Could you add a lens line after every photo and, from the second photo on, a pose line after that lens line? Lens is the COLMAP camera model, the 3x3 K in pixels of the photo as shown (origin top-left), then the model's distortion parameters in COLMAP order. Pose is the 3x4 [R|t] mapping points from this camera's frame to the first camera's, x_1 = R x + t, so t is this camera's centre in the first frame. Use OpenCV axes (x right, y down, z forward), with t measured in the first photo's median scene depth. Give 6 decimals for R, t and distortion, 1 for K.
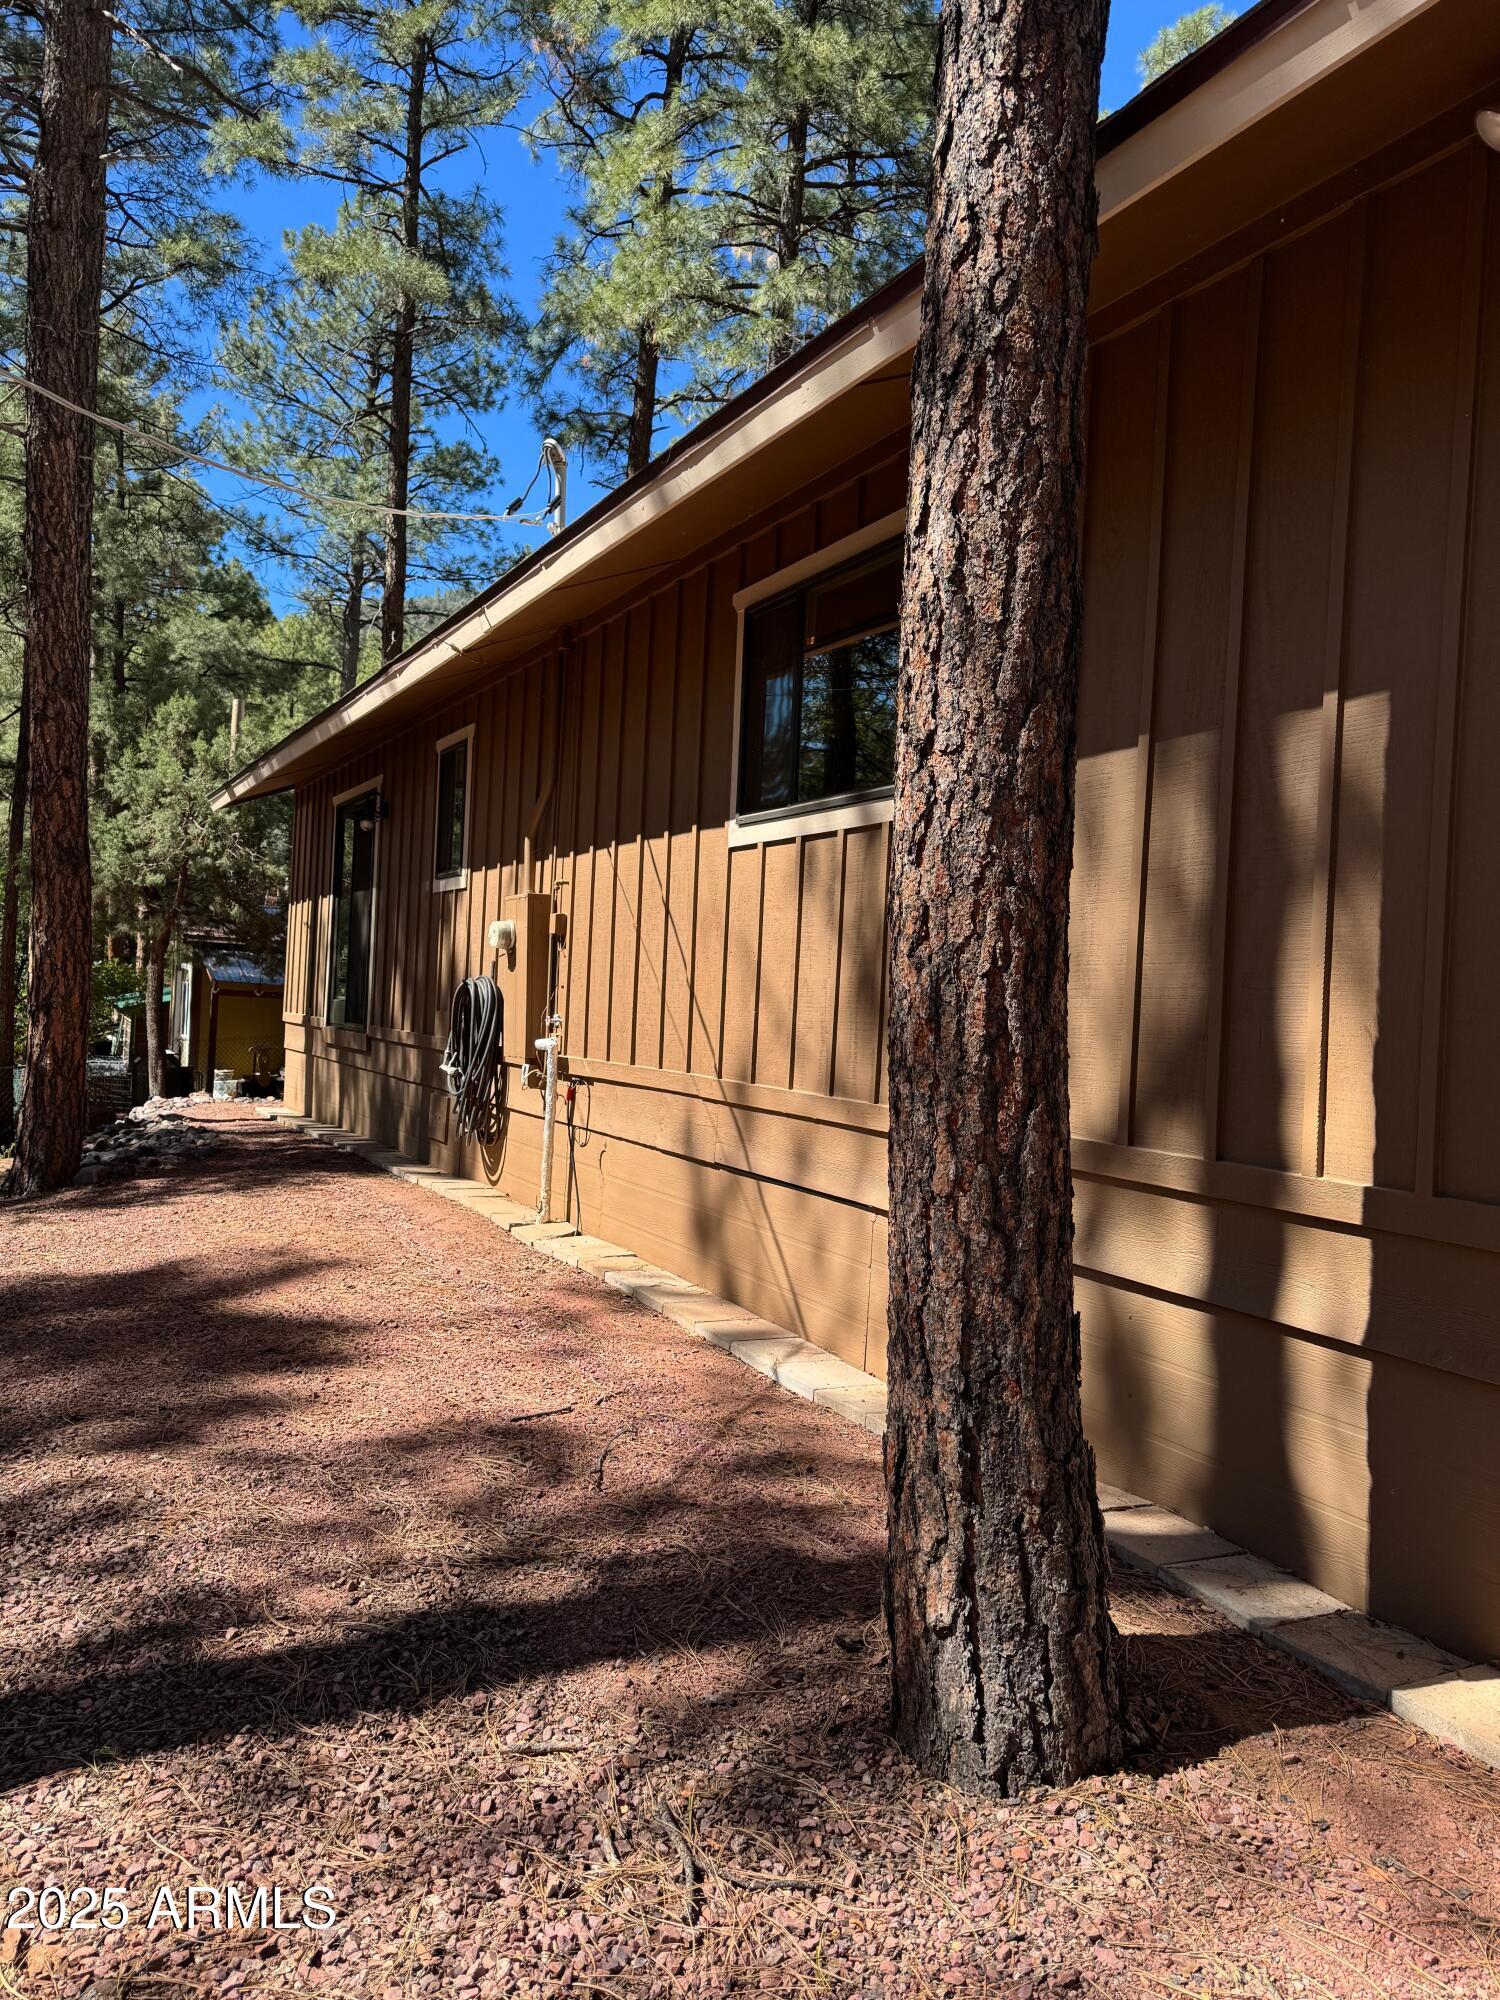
lens RADIAL K [[1392.8, 0, 750.0], [0, 1392.8, 1000.0], [0, 0, 1]] dist [0.146395, -0.290357]
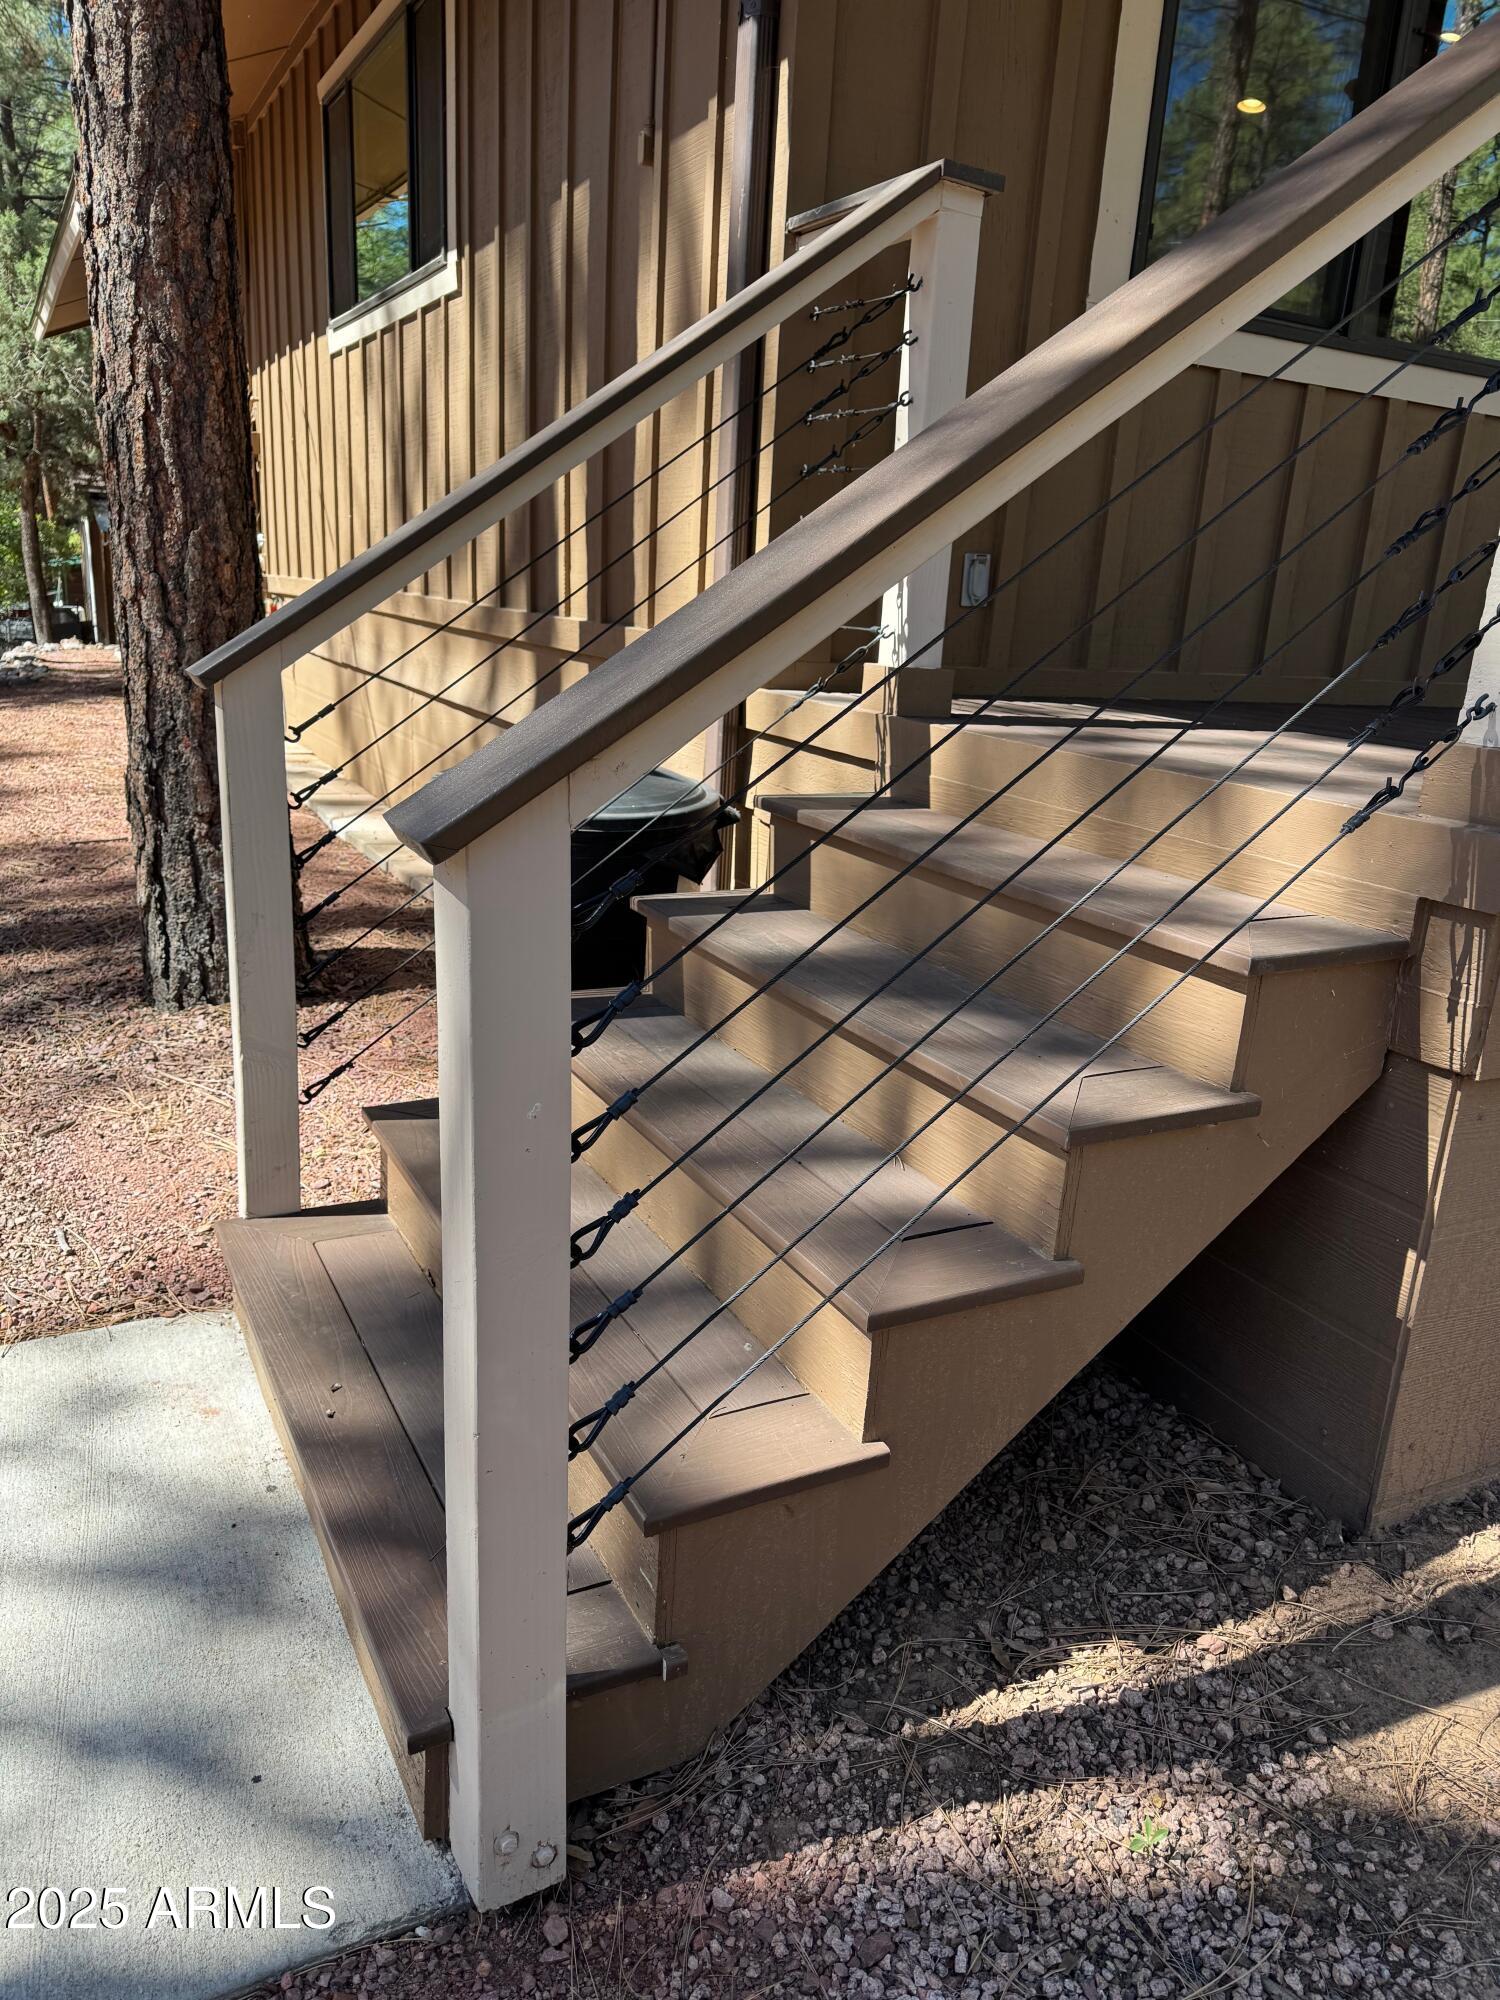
lens RADIAL K [[1414.0, 0, 750.0], [0, 1414.0, 1000.0], [0, 0, 1]] dist [0.034374, -0.042977]
pose [[0.999973, 0.006468, -0.003532, 0.725654], [-0.005192, 0.958458, 0.285186, 0.116169], [0.005230, -0.285160, 0.958466, -0.386037]]
